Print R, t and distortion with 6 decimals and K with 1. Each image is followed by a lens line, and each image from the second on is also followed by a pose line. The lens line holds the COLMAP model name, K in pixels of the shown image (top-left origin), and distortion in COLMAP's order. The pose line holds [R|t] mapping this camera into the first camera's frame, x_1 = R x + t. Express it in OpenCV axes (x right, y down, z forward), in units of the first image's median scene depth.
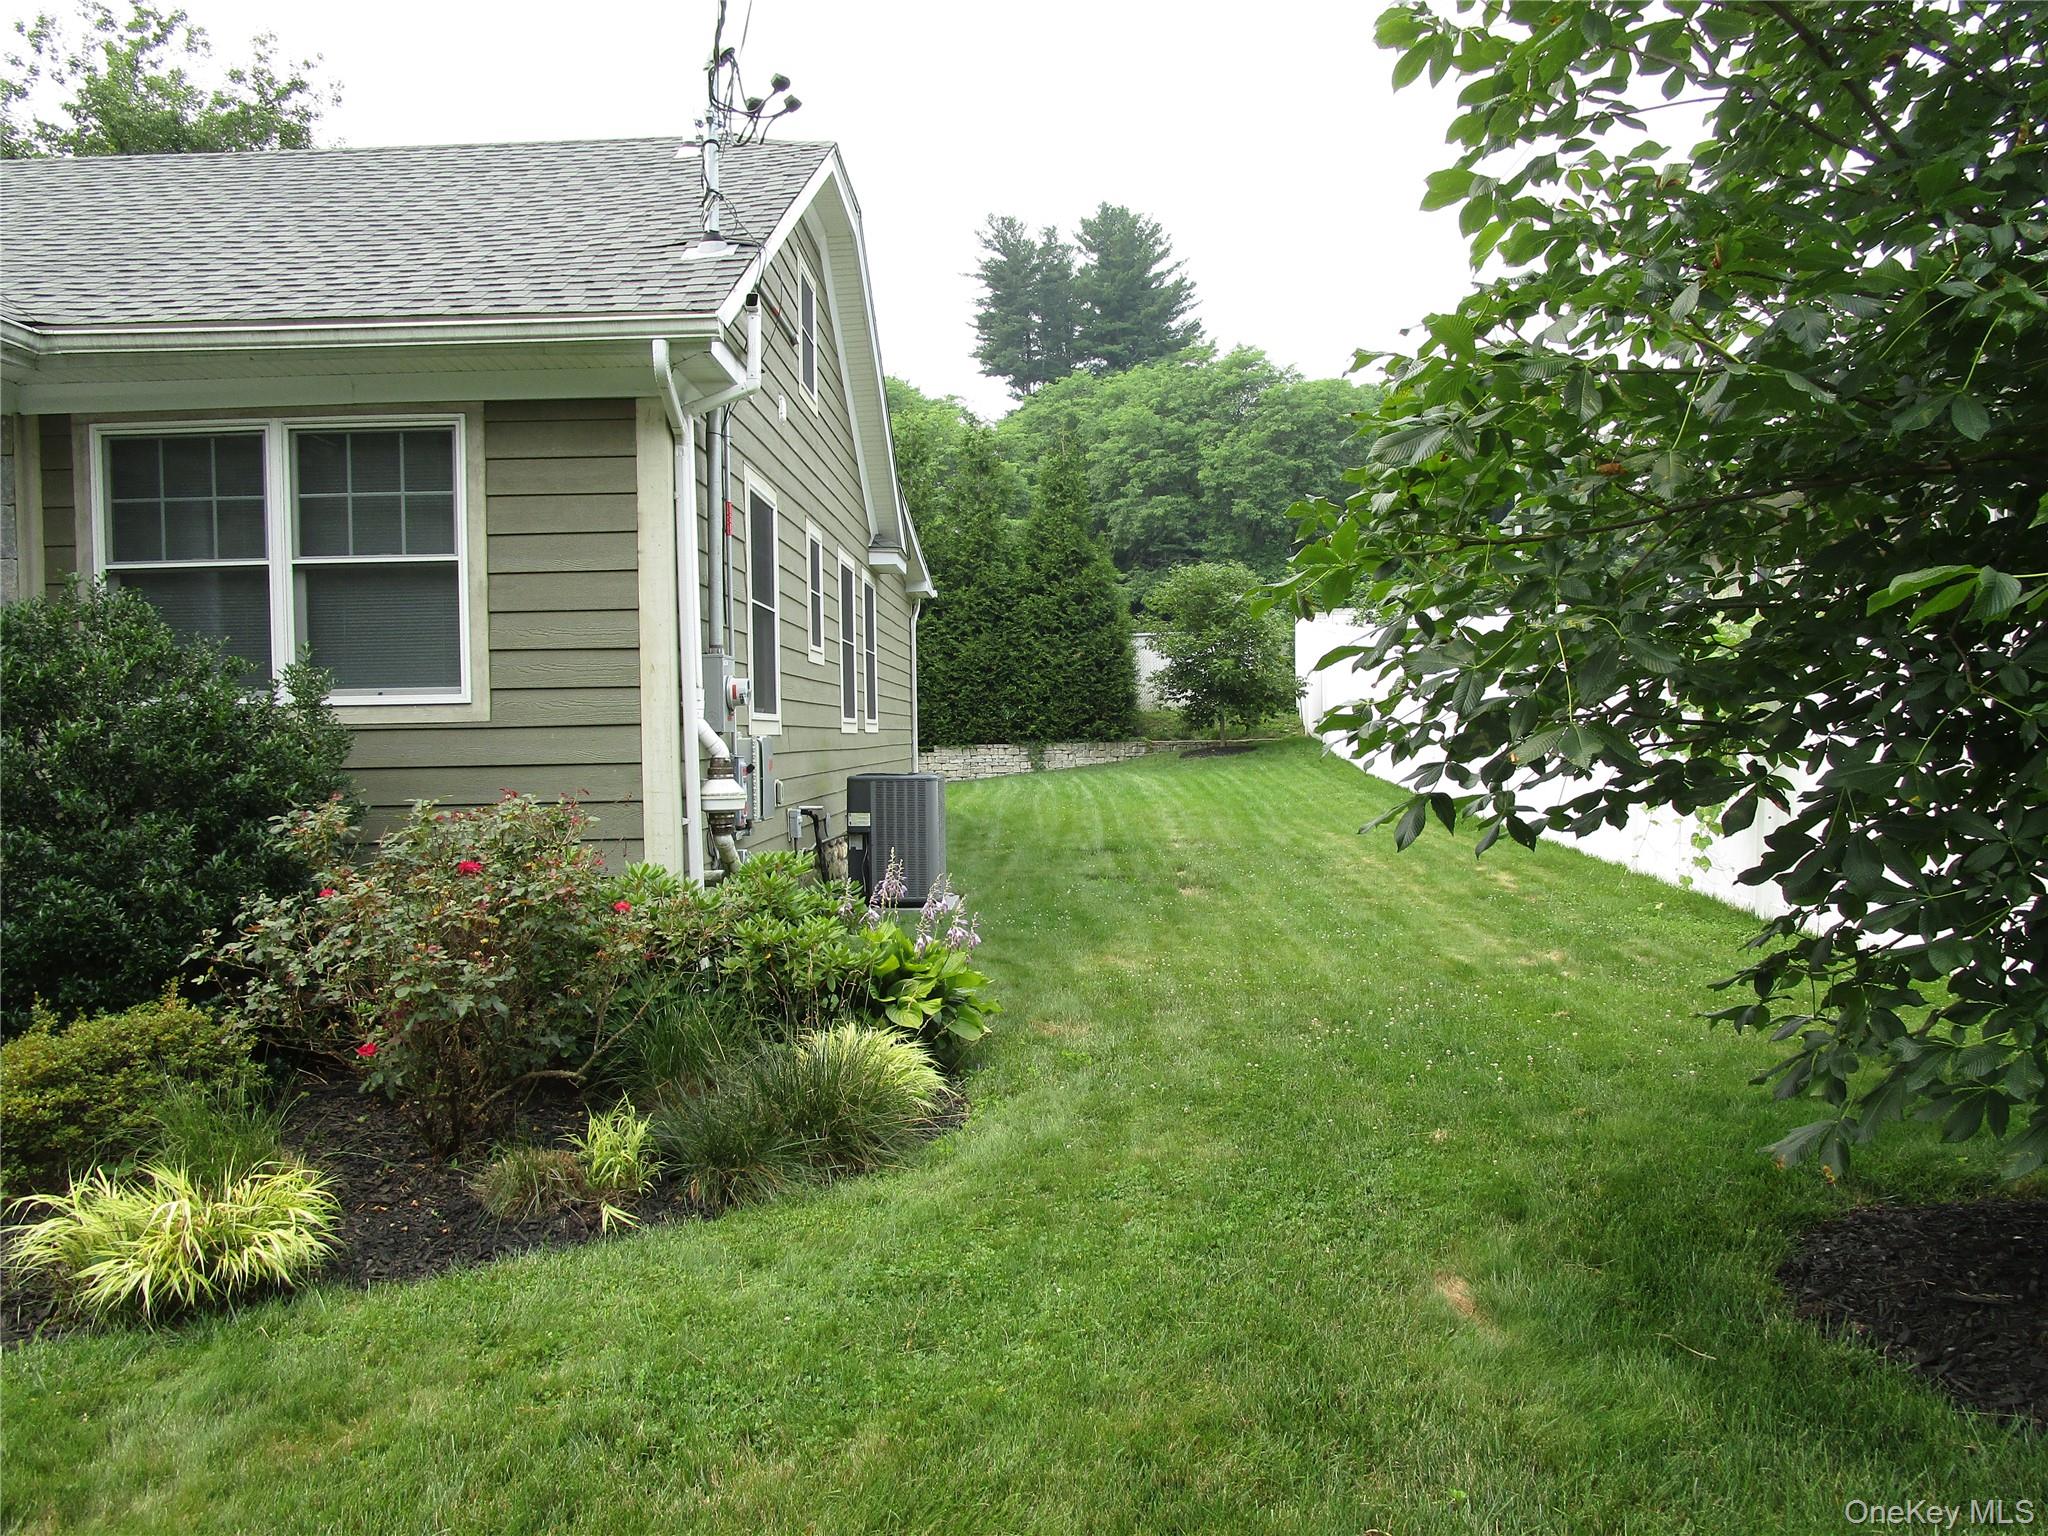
lens RADIAL K [[1634.6, 0, 1024.0], [0, 1634.6, 768.0], [0, 0, 1]] dist [-0.057499, 0.001172]
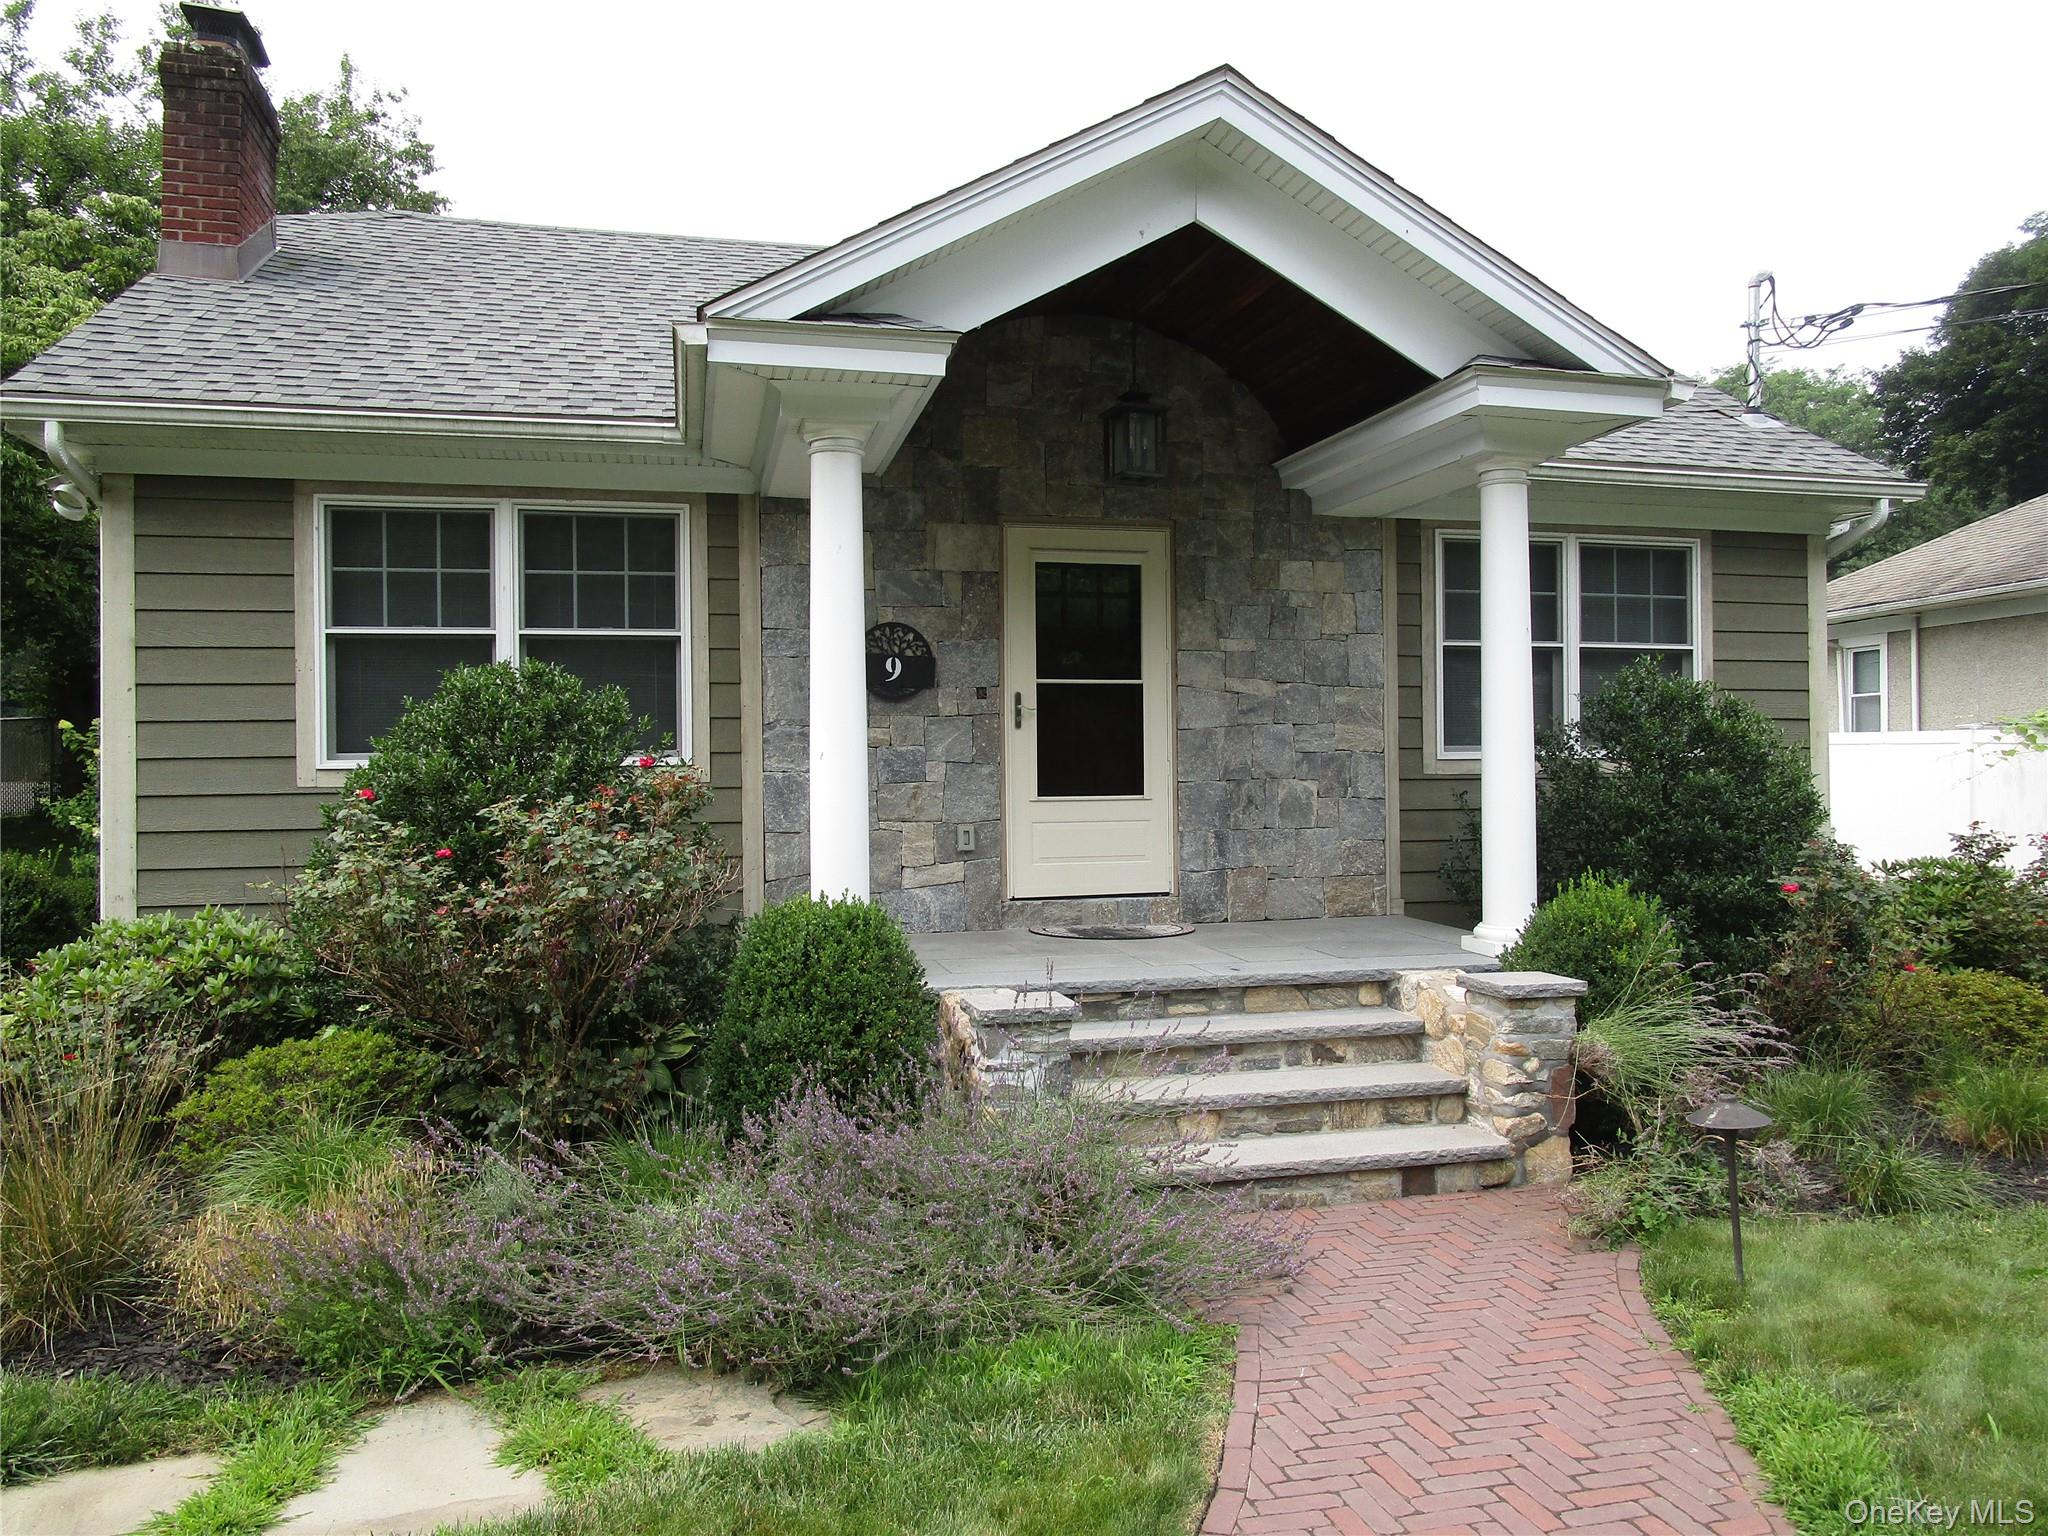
lens RADIAL K [[1430.7, 0, 1022.9], [0, 1430.7, 813.3], [0, 0, 1]] dist [-0.045679, 0.018842]
pose [[0.972456, 0.000482, 0.233086, -0.349277], [0.002684, 0.999908, -0.013265, 0.005942], [-0.233071, 0.013525, 0.972366, 0.001719]]
